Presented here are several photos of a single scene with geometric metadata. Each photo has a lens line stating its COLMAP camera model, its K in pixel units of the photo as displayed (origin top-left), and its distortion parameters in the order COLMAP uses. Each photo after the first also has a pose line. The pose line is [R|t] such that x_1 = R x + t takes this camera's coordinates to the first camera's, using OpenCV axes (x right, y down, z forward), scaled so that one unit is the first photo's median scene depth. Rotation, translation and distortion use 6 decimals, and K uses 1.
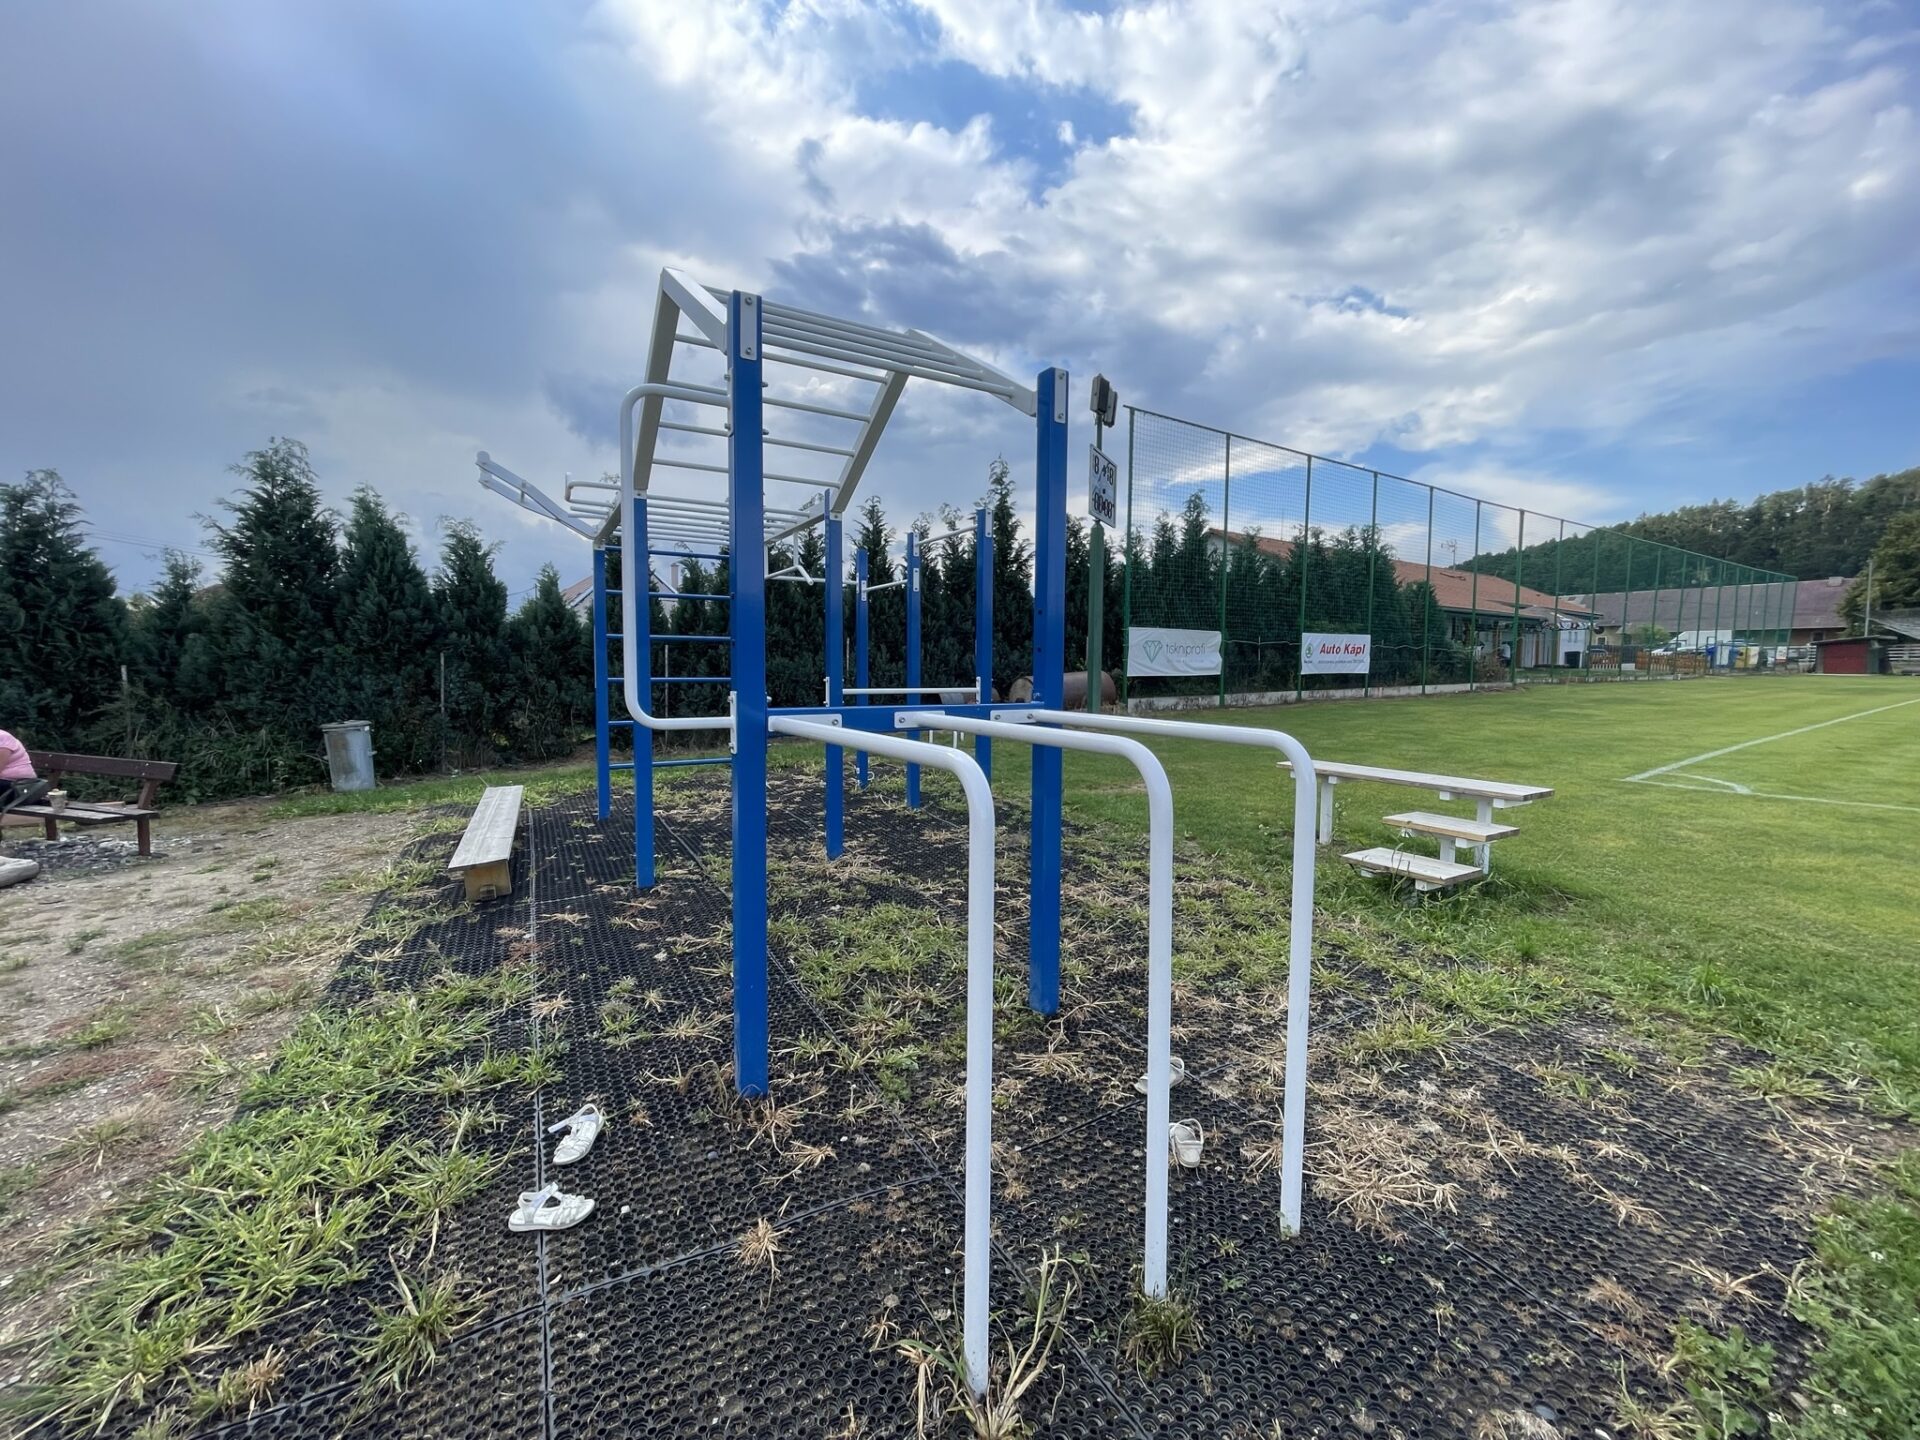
lens RADIAL K [[773.8, 0, 964.9], [0, 773.8, 726.1], [0, 0, 1]] dist [-0.002626, 0.000747]
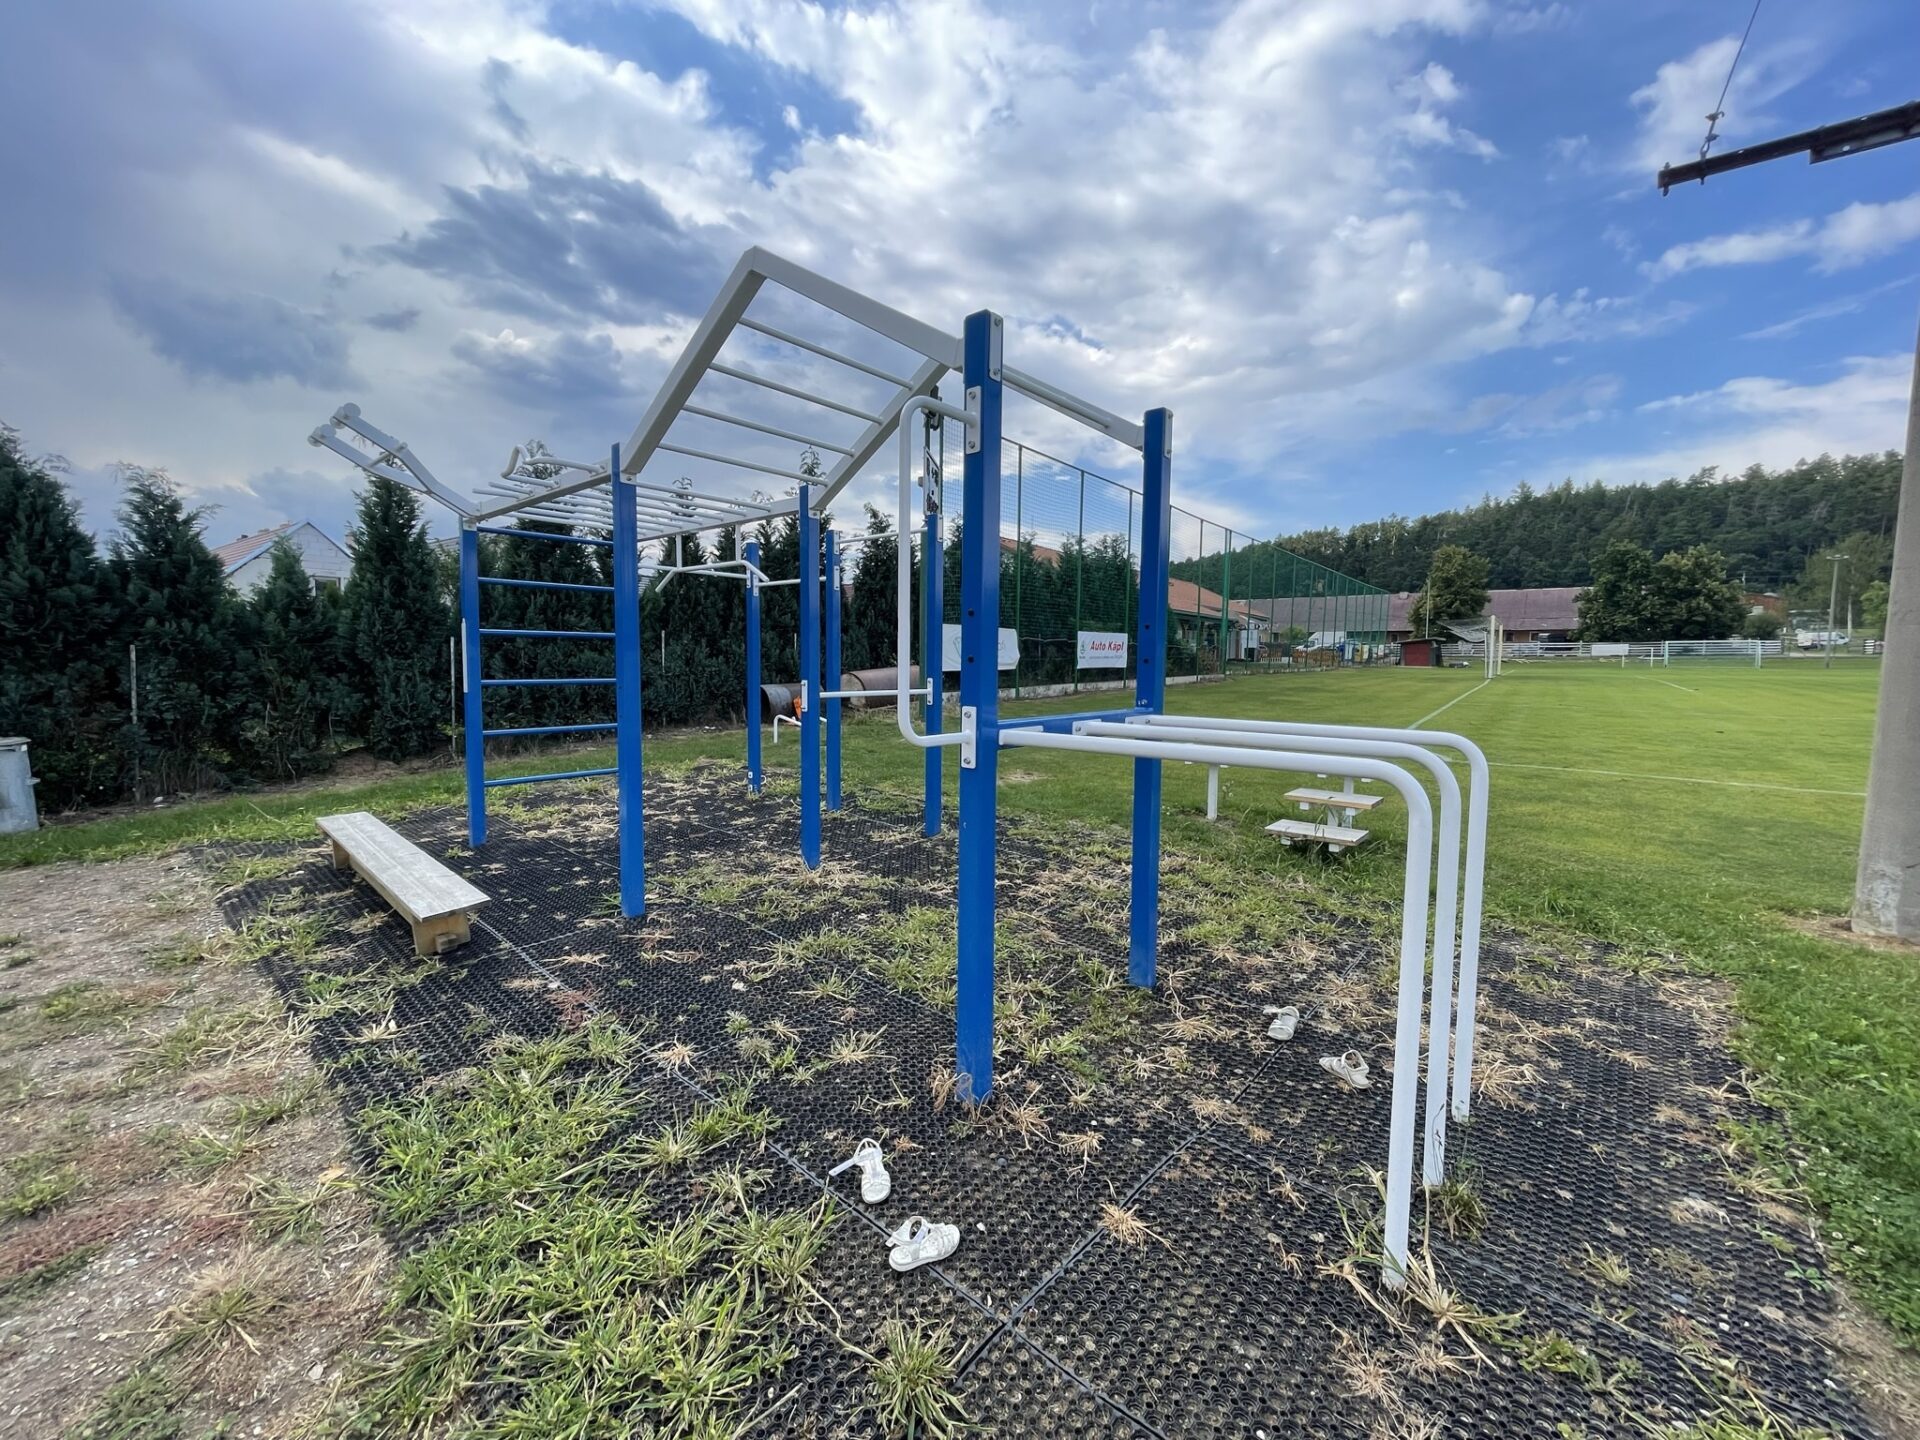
lens RADIAL K [[773.8, 0, 965.7], [0, 773.8, 712.7], [0, 0, 1]] dist [-0.002626, 0.000747]
pose [[0.944146, -0.020292, 0.328903, -0.342888], [0.022086, 0.999755, -0.001720, -0.019020], [-0.328787, 0.008888, 0.944362, 0.021122]]
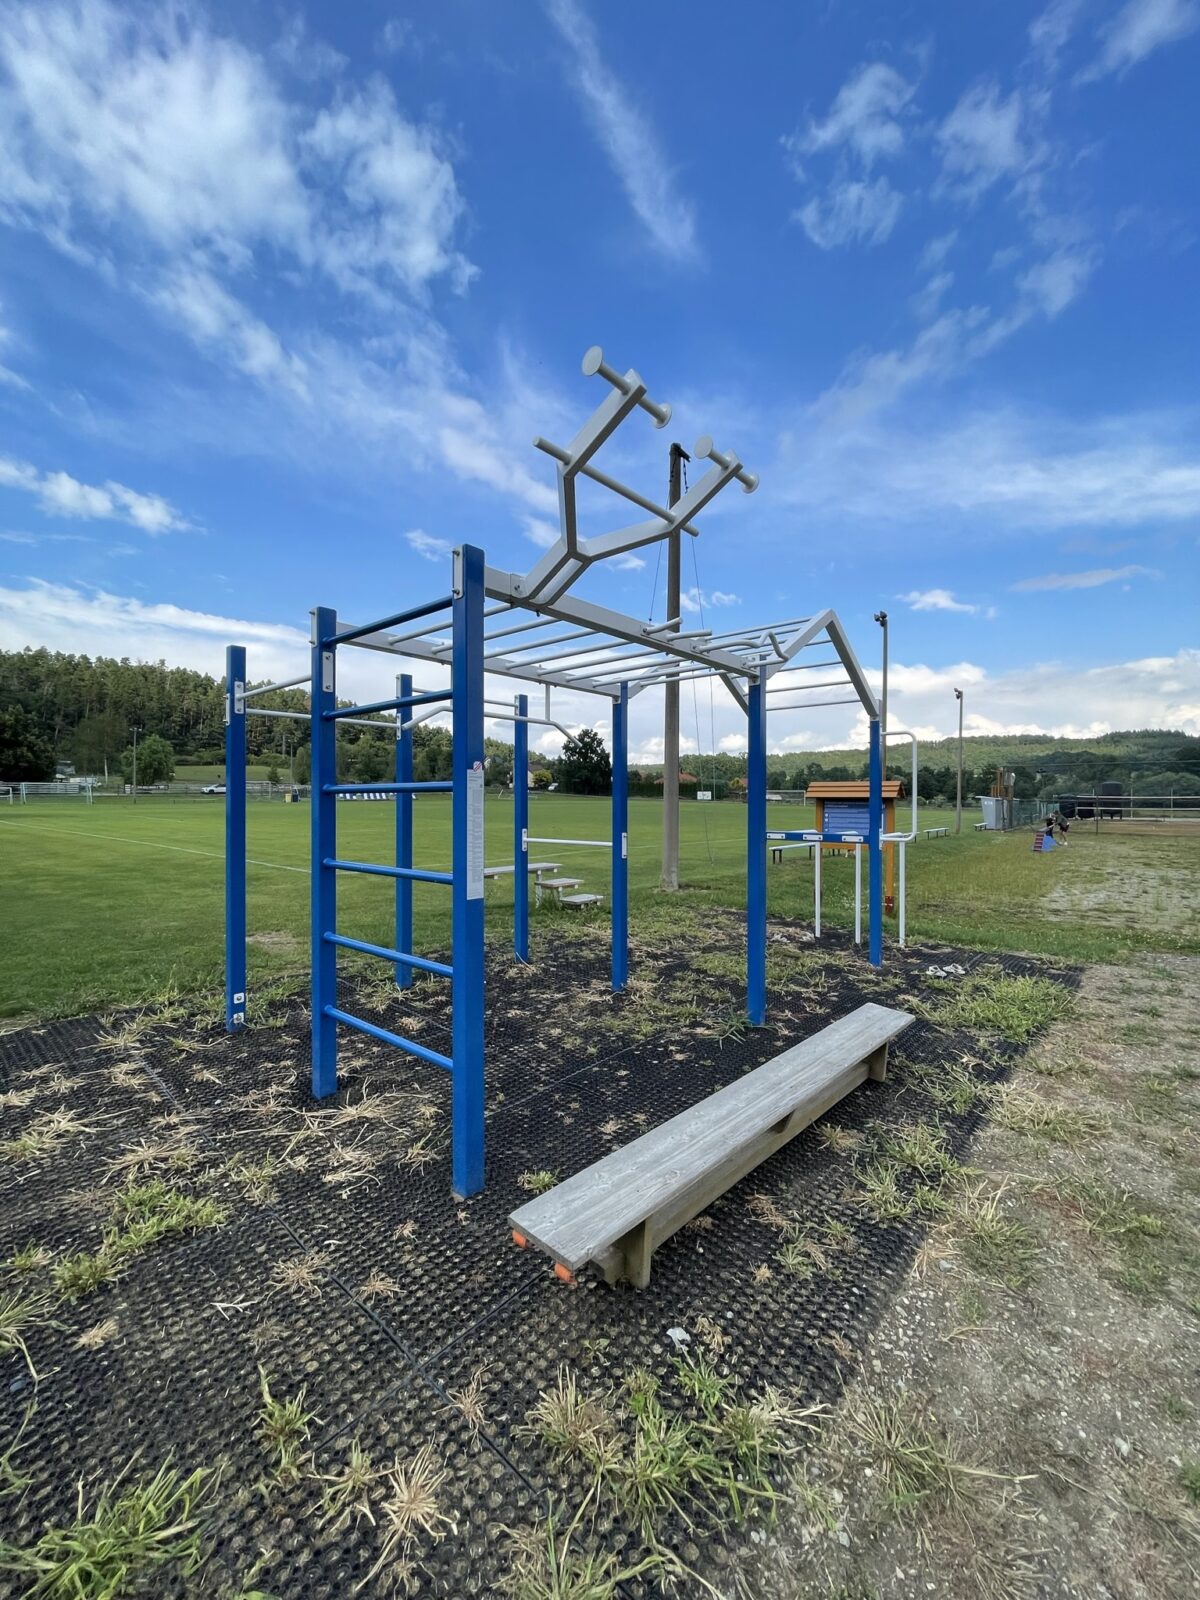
lens RADIAL K [[644.8, 0, 610.2], [0, 644.8, 805.4], [0, 0, 1]] dist [-0.002626, 0.000747]
pose [[-0.336250, -0.010967, 0.941709, -1.231650], [0.069284, 0.996935, 0.036349, -0.160519], [-0.939221, 0.077468, -0.334459, 1.504042]]
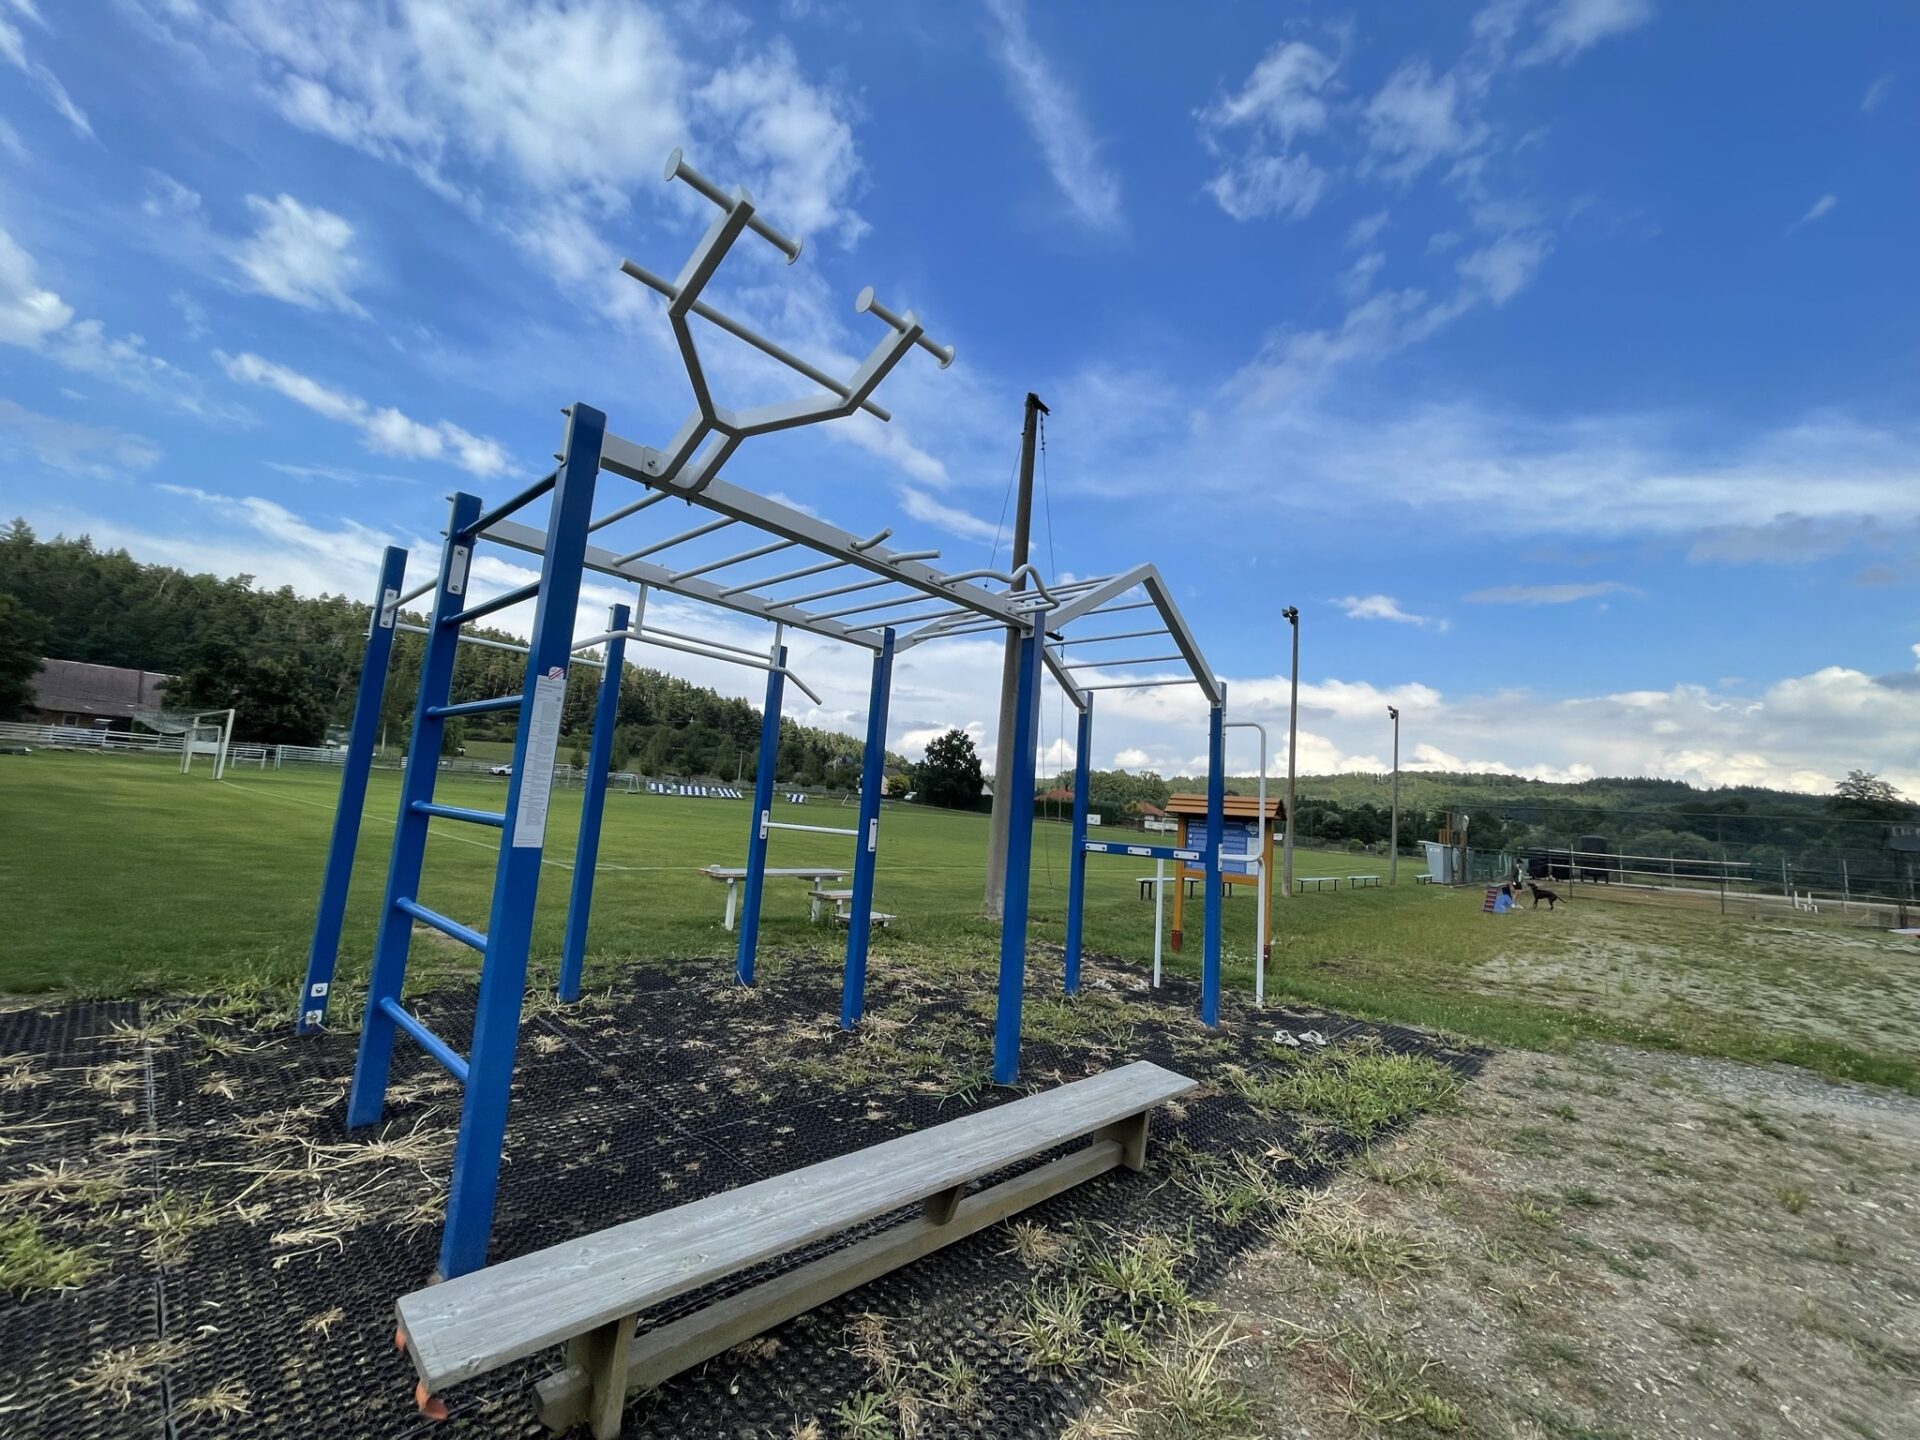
lens RADIAL K [[773.8, 0, 967.8], [0, 773.8, 715.3], [0, 0, 1]] dist [-0.002626, 0.000747]
pose [[-0.318665, 0.098886, 0.942695, -1.237766], [0.000294, 0.994554, -0.104226, -0.101722], [-0.947867, -0.032936, -0.316958, 1.329675]]
